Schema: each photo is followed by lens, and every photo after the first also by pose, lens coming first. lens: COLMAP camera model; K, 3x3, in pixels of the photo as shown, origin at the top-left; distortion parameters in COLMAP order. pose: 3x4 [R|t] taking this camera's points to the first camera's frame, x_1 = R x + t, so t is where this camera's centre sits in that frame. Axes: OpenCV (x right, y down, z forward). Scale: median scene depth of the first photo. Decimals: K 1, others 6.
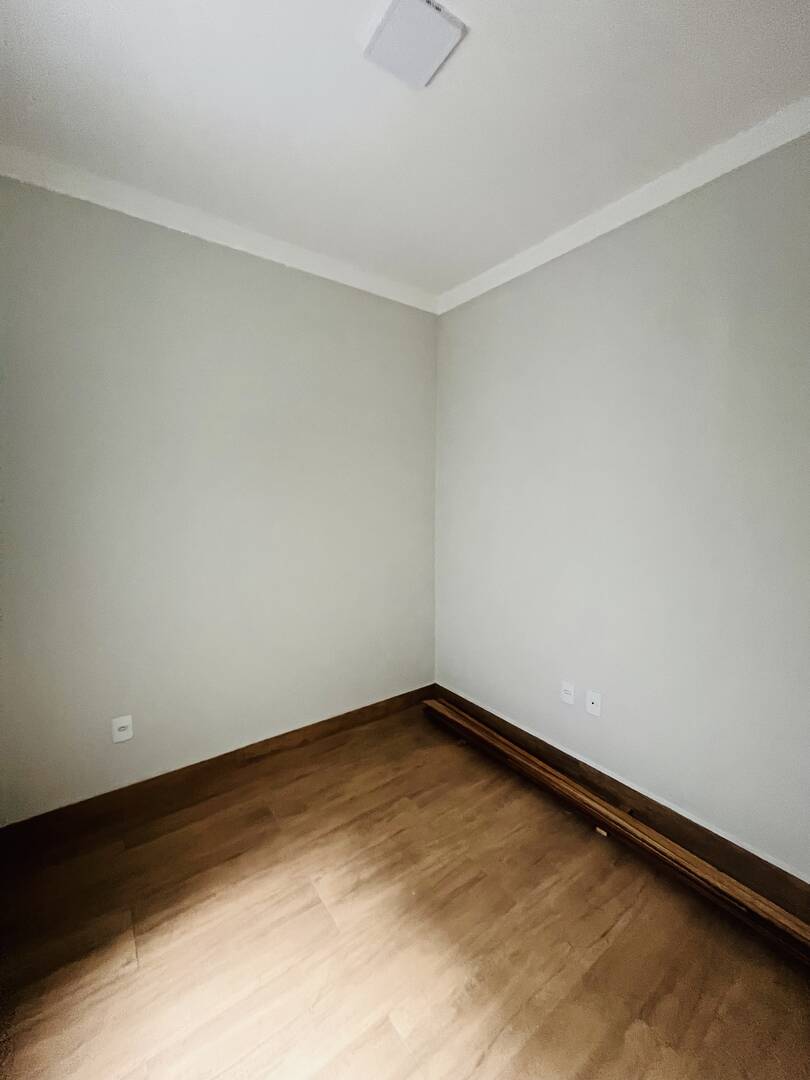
lens RADIAL K [[438.3, 0, 407.6], [0, 438.3, 537.6], [0, 0, 1]] dist [-0.005839, -0.000199]
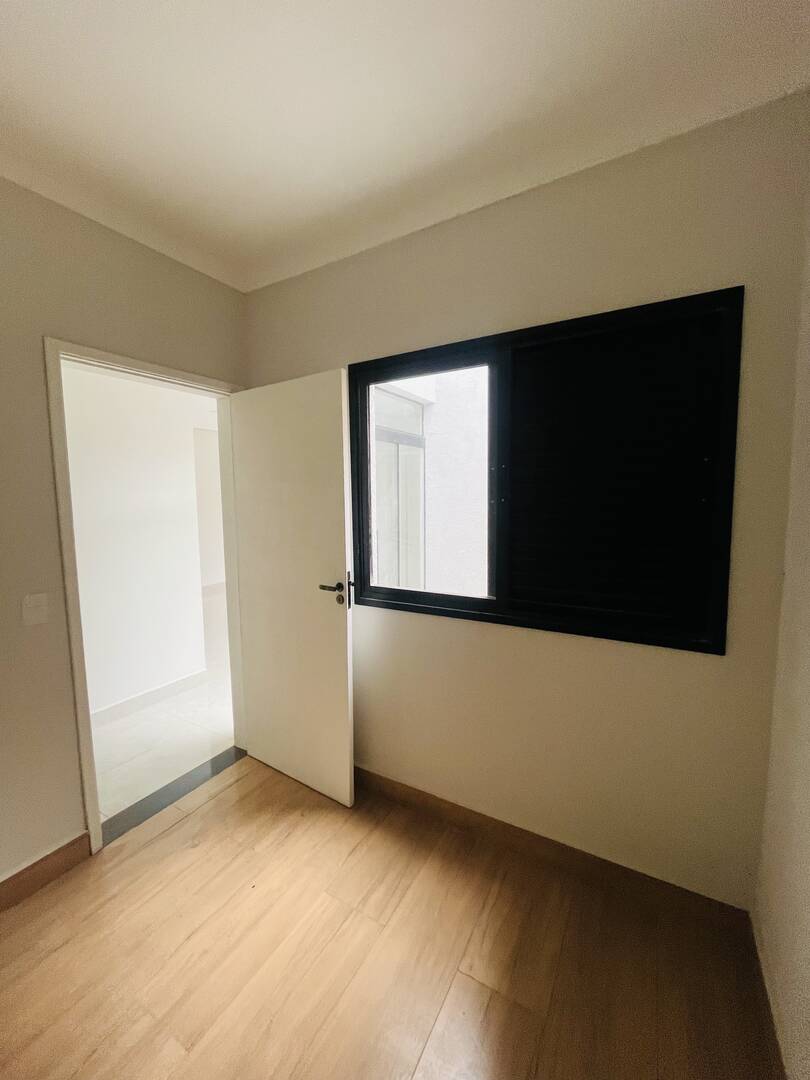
lens RADIAL K [[438.3, 0, 407.6], [0, 438.3, 537.6], [0, 0, 1]] dist [-0.005839, -0.000199]
pose [[-0.919581, 0.028629, -0.391856, -0.138643], [-0.050647, 0.980383, 0.190483, -0.203070], [0.389623, 0.195011, -0.900092, 1.707570]]
